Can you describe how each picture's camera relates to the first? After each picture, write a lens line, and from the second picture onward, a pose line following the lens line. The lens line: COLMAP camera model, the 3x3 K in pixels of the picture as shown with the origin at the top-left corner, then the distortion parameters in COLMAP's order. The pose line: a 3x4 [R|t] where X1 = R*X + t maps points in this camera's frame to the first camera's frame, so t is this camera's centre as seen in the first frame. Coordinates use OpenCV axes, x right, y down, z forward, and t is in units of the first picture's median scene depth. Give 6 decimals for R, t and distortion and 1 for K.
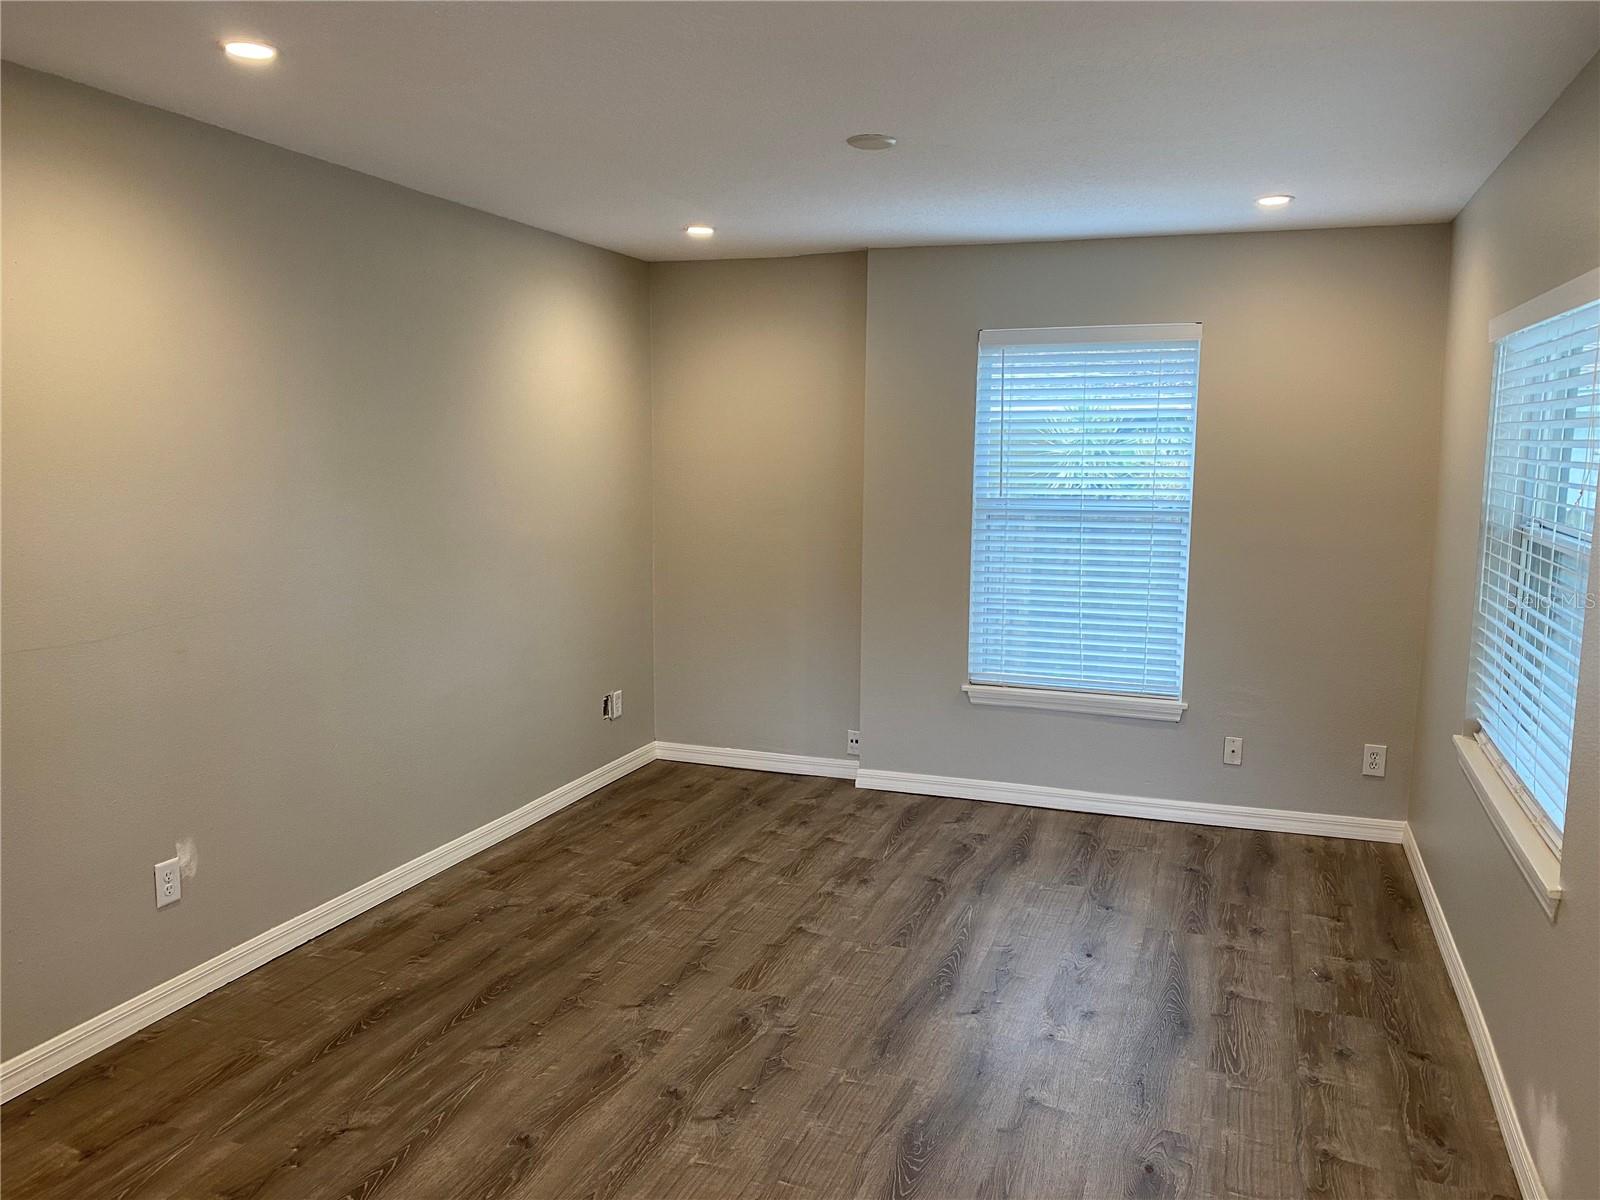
lens RADIAL K [[1232.7, 0, 793.7], [0, 1232.7, 591.0], [0, 0, 1]] dist [0.104287, -0.164800]
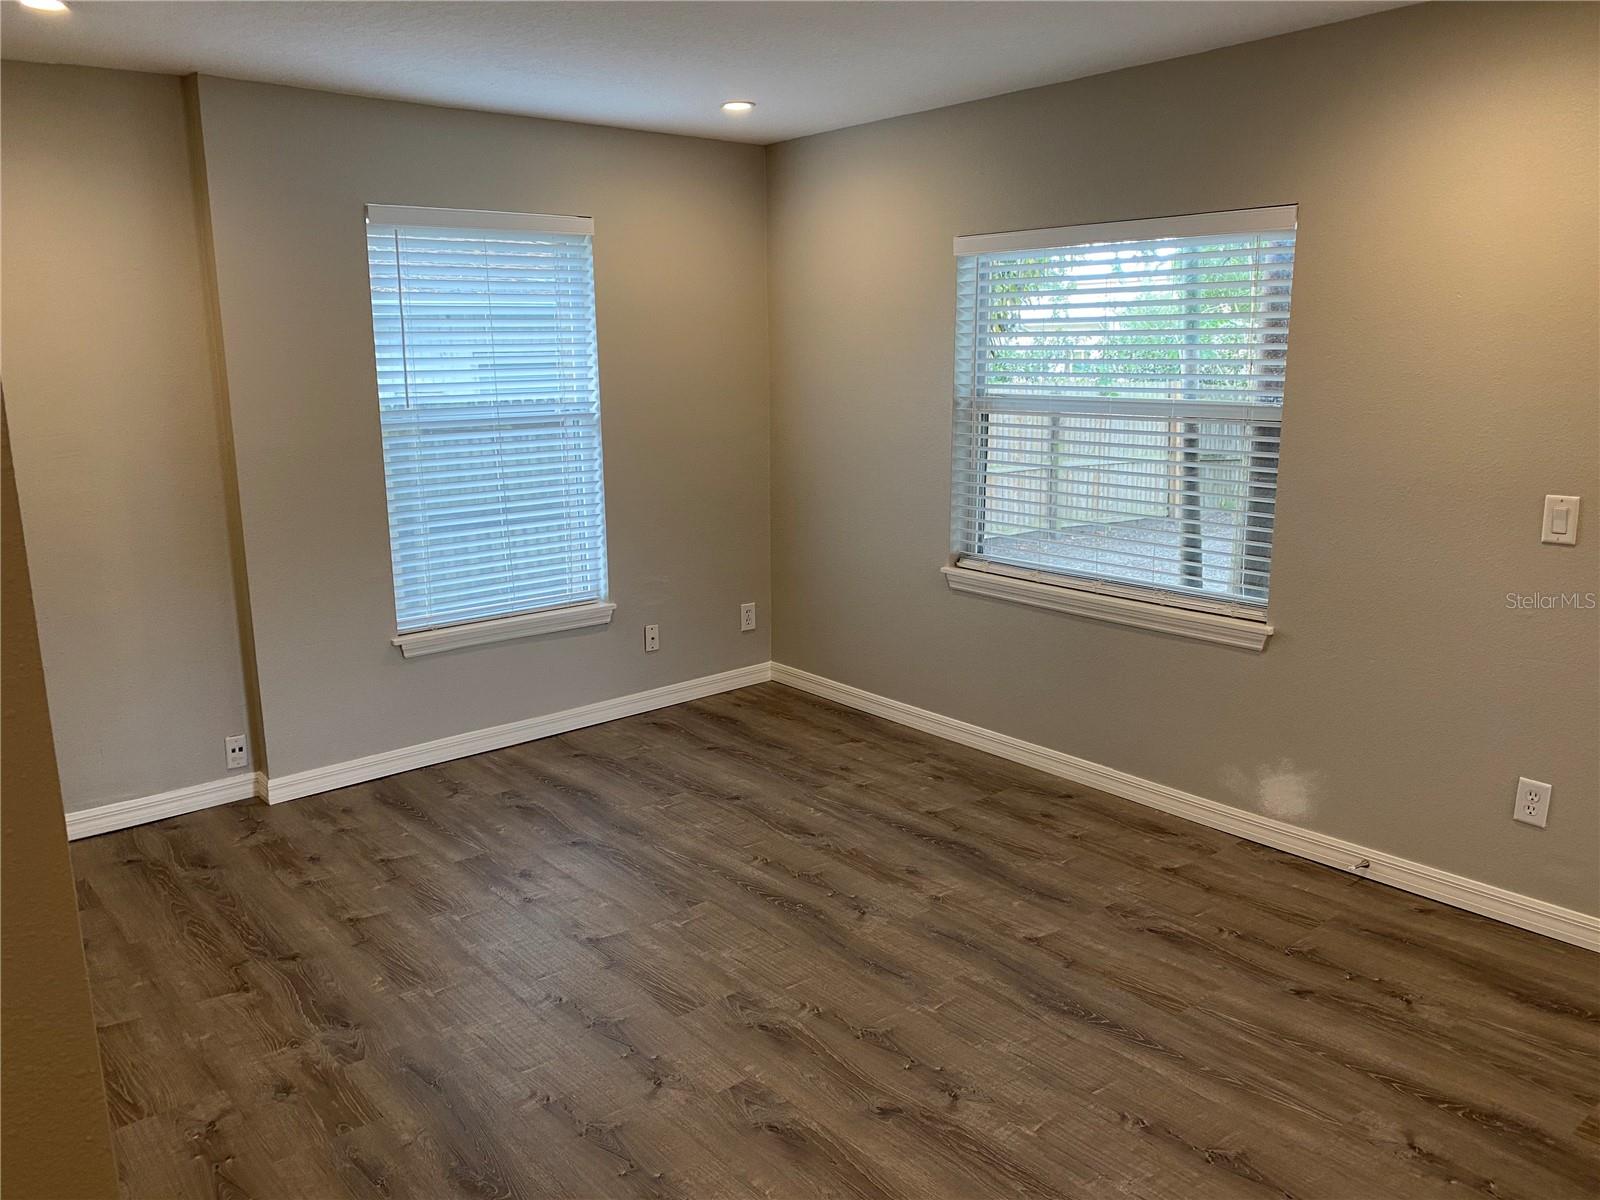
lens RADIAL K [[1232.7, 0, 793.7], [0, 1232.7, 591.0], [0, 0, 1]] dist [0.104287, -0.164800]
pose [[0.495369, -0.187137, 0.848286, -0.505693], [0.123776, 0.981762, 0.144302, -0.051085], [-0.859819, 0.033515, 0.509497, 0.388664]]
